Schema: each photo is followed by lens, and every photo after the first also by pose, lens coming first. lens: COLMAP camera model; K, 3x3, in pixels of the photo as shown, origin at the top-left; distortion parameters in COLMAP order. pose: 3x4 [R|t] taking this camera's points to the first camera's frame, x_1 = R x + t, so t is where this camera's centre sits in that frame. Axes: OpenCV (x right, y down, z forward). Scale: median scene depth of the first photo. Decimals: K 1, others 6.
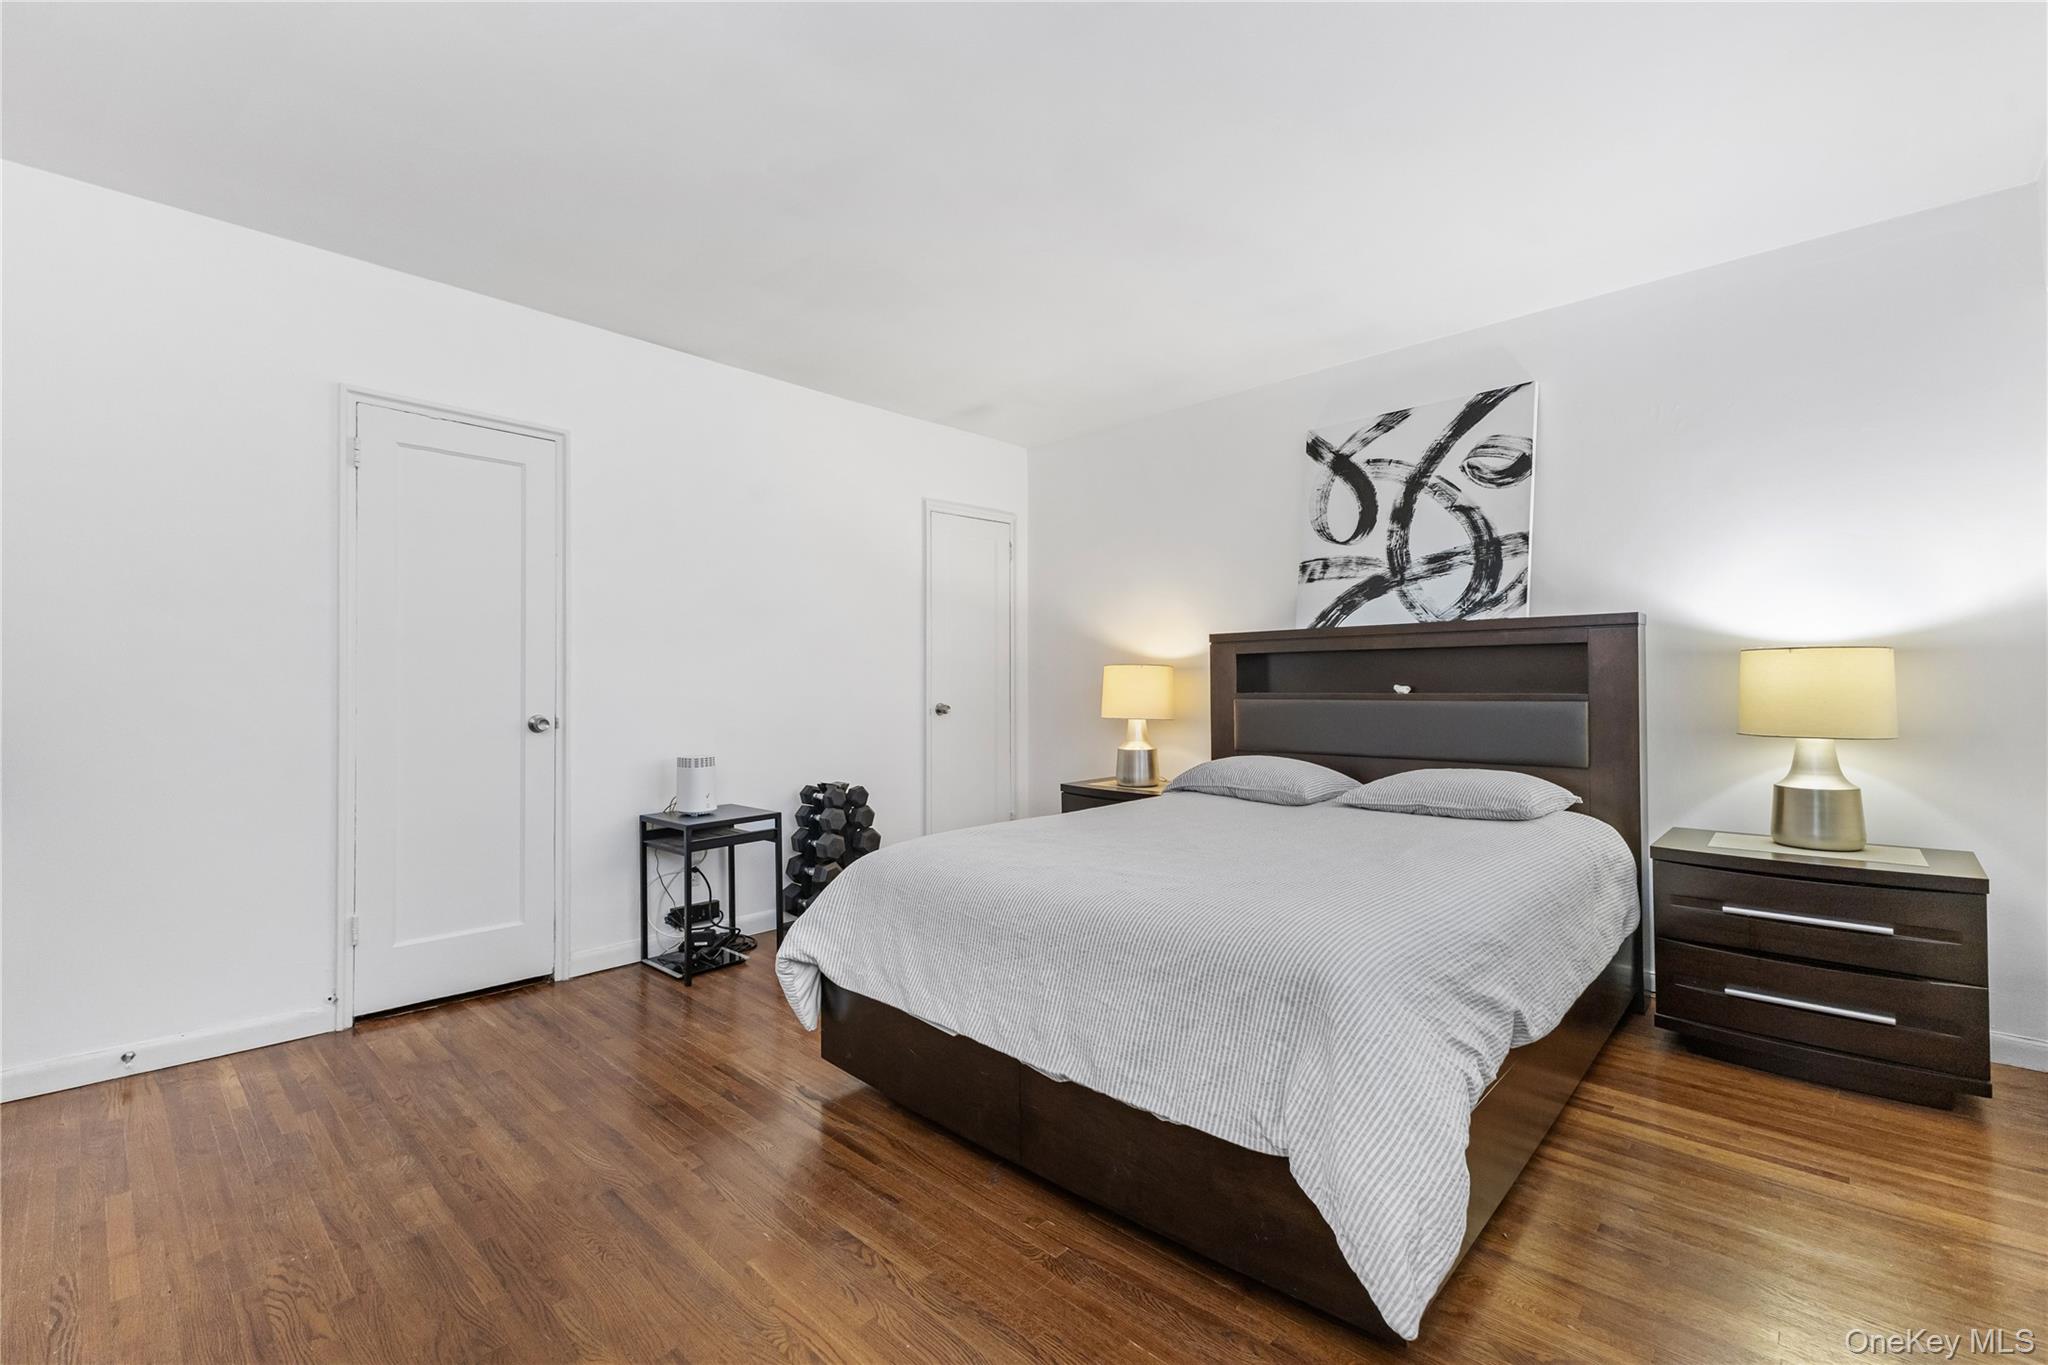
lens RADIAL K [[878.6, 0, 1017.2], [0, 878.6, 674.1], [0, 0, 1]] dist [0.000710, -0.001513]
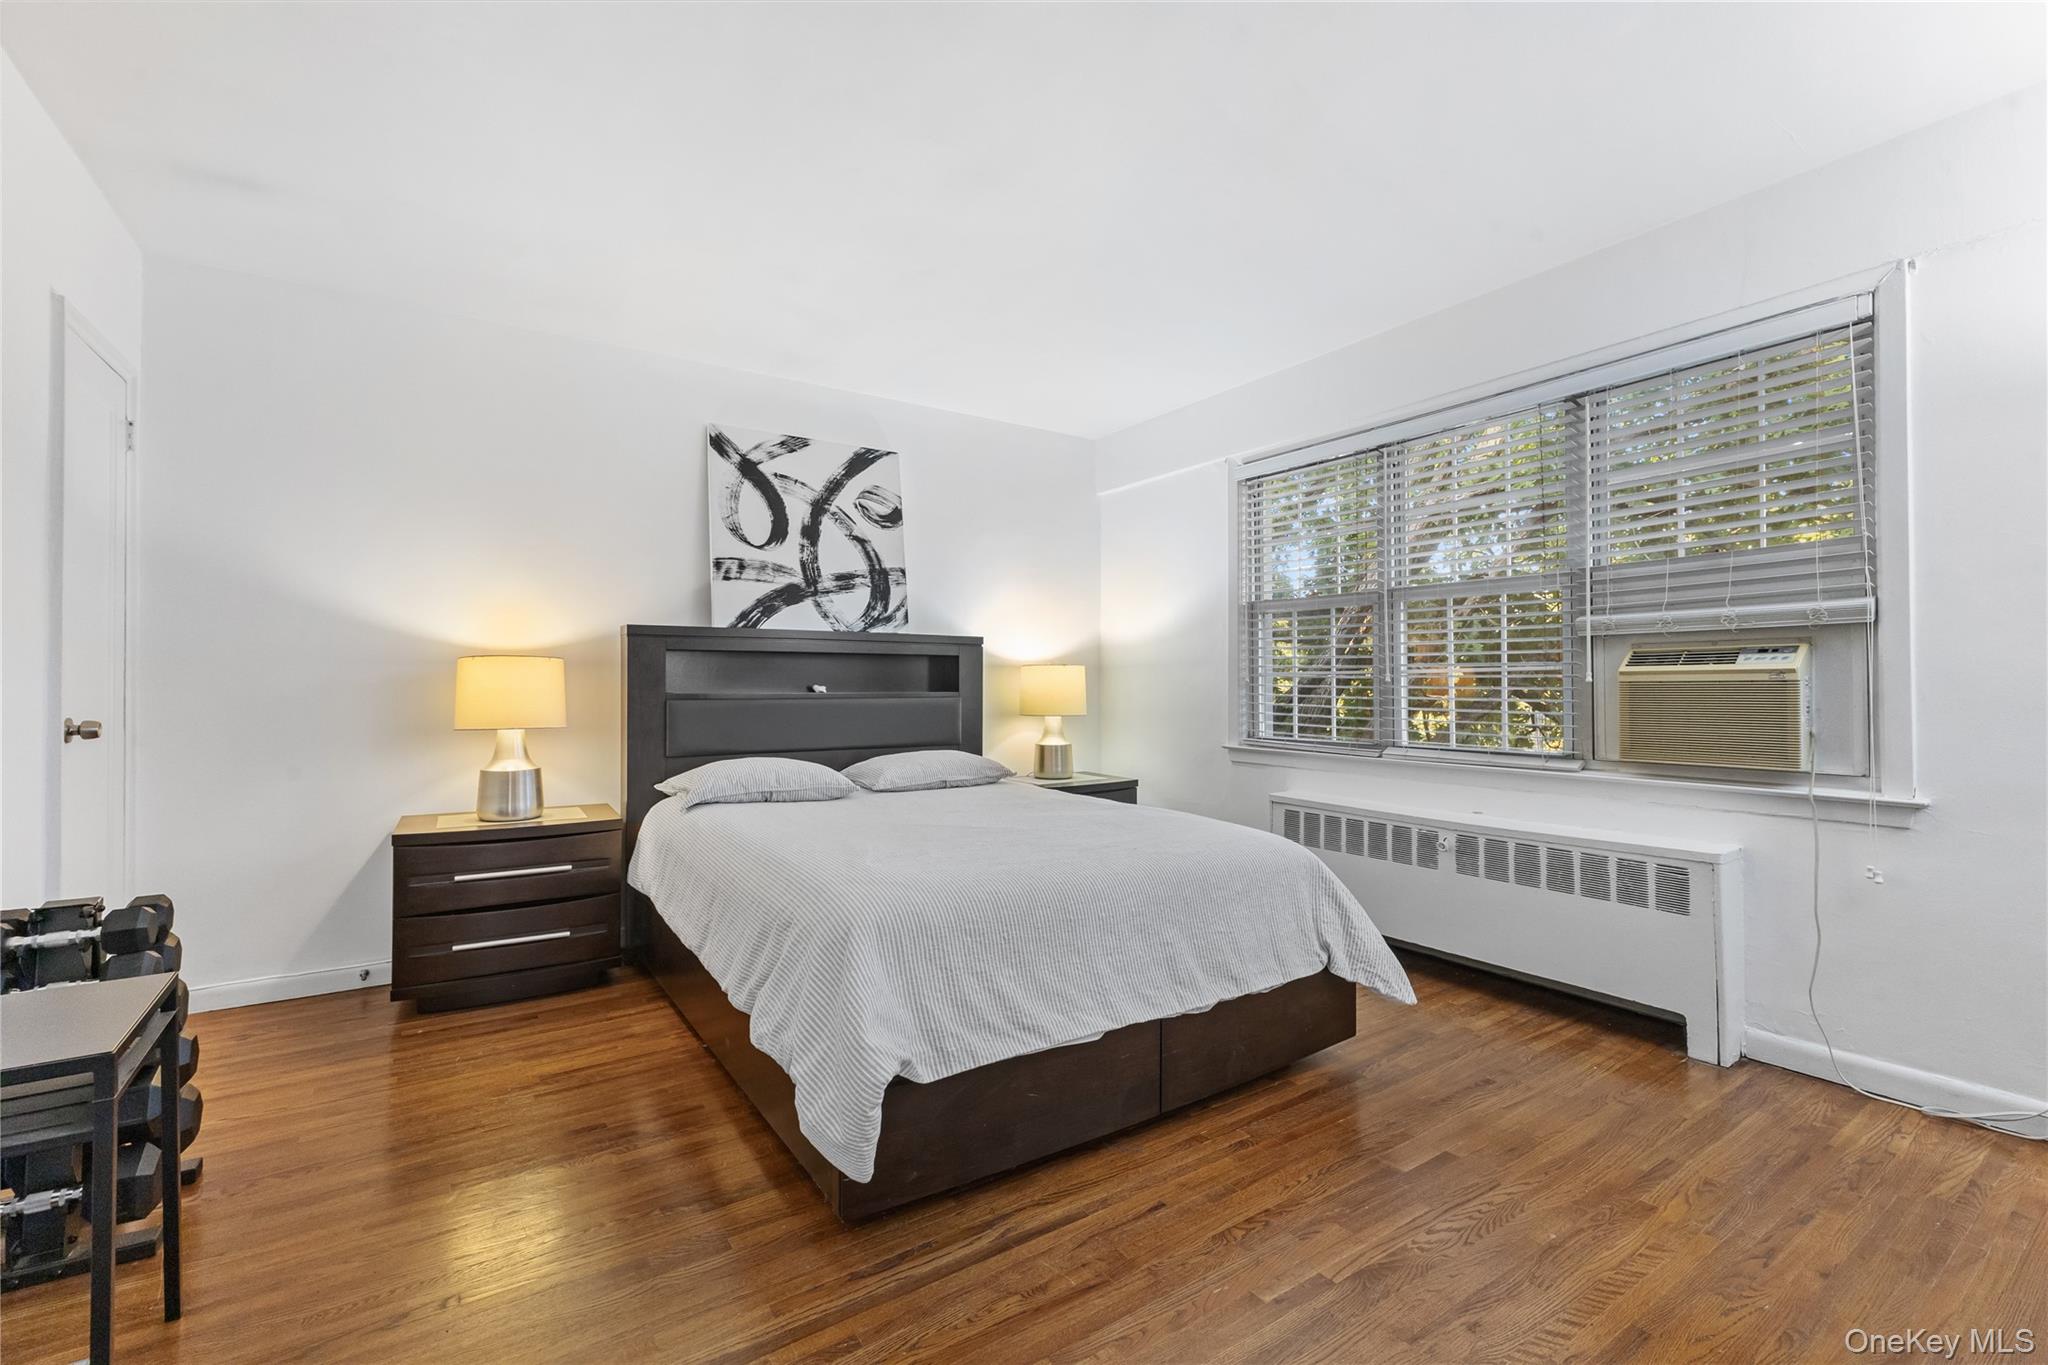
lens RADIAL K [[878.6, 0, 1025.6], [0, 878.6, 677.9], [0, 0, 1]] dist [0.000710, -0.001513]
pose [[0.209542, 0.009330, 0.977755, -0.606148], [-0.016743, 0.999842, -0.005952, 0.005855], [-0.977656, -0.015124, 0.209665, 0.501278]]
